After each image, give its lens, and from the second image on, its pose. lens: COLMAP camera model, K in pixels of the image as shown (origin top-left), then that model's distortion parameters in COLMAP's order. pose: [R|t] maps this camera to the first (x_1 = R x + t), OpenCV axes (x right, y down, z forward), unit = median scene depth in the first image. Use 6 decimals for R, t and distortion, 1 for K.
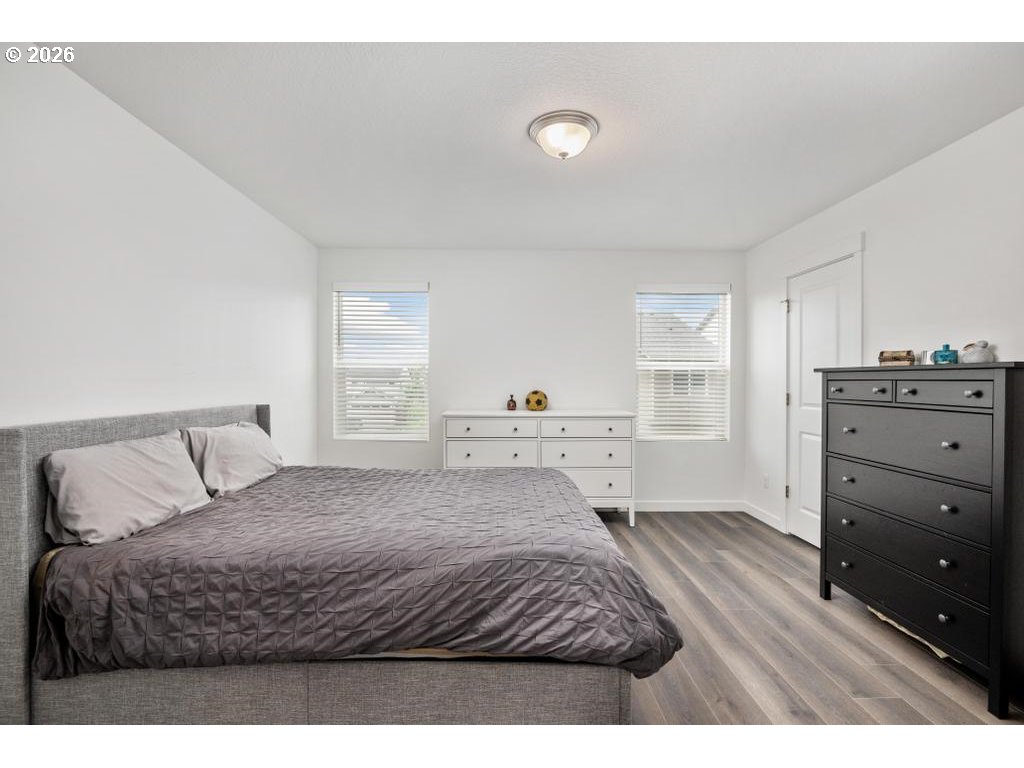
lens RADIAL K [[472.6, 0, 512.0], [0, 472.6, 384.0], [0, 0, 1]] dist [-0.000278, -0.000481]
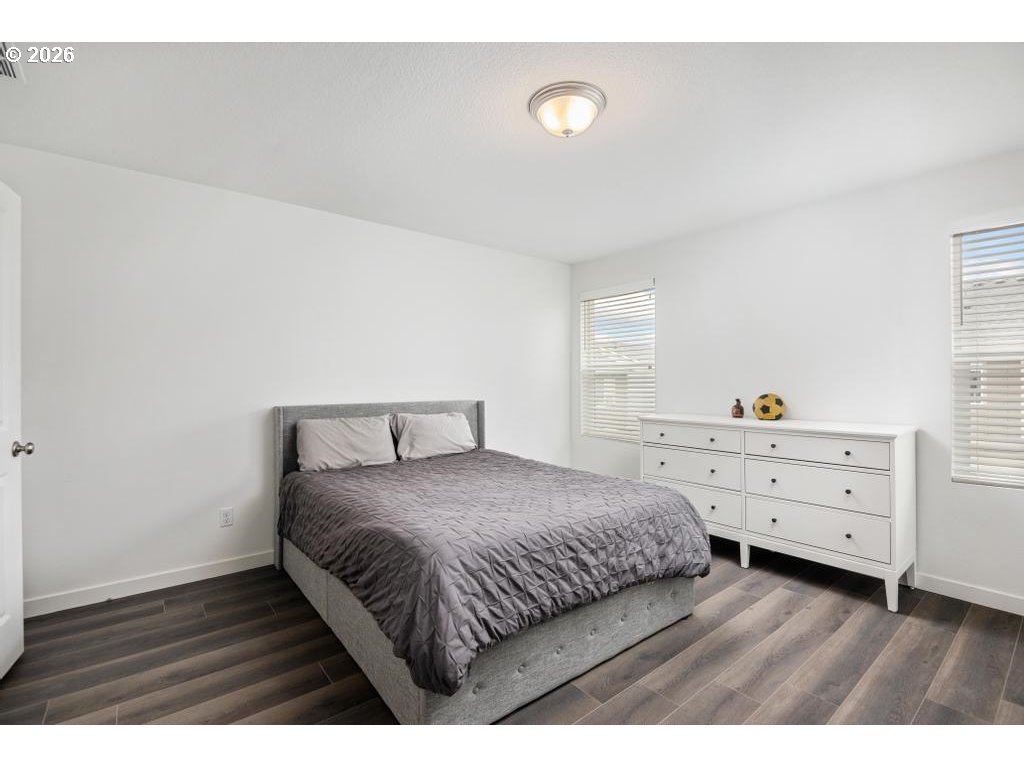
lens RADIAL K [[472.6, 0, 512.0], [0, 472.6, 384.0], [0, 0, 1]] dist [-0.000278, -0.000481]
pose [[0.615939, -0.000722, -0.787794, 0.644557], [-0.003064, 0.999990, -0.003312, 0.001438], [0.787788, 0.004454, 0.615930, 0.304476]]
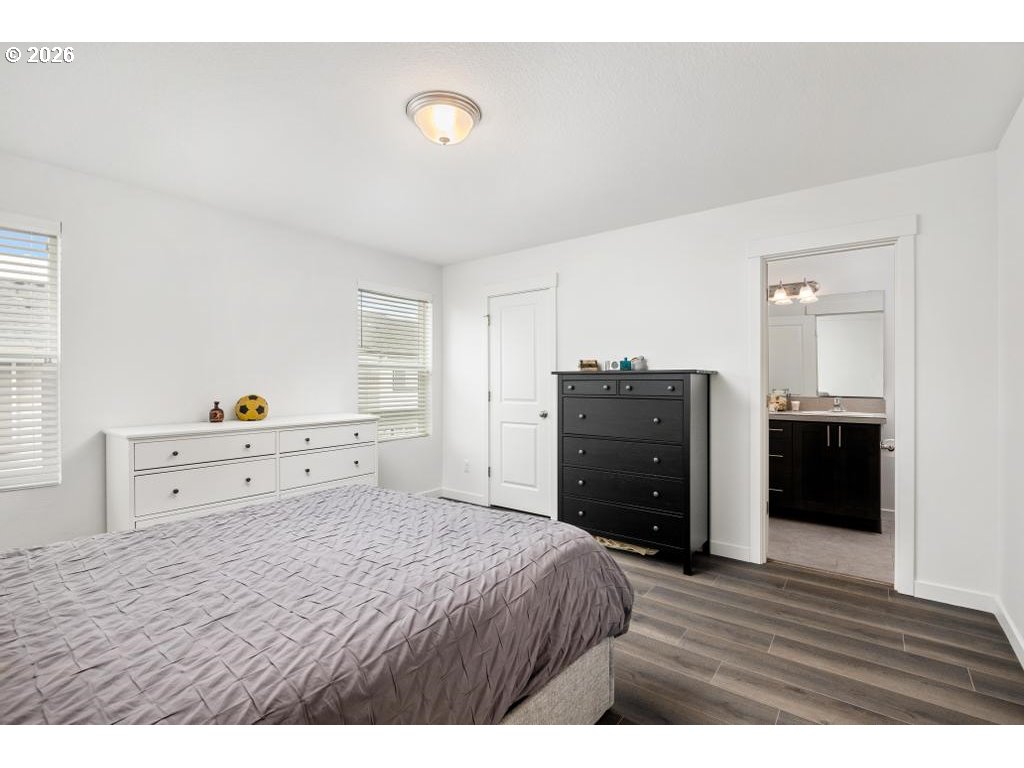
lens RADIAL K [[472.6, 0, 512.0], [0, 472.6, 384.0], [0, 0, 1]] dist [-0.000278, -0.000481]
pose [[0.618935, -0.009408, 0.785386, -0.475889], [0.009800, 0.999943, 0.004255, -0.005646], [-0.785381, 0.005063, 0.618992, 0.278023]]
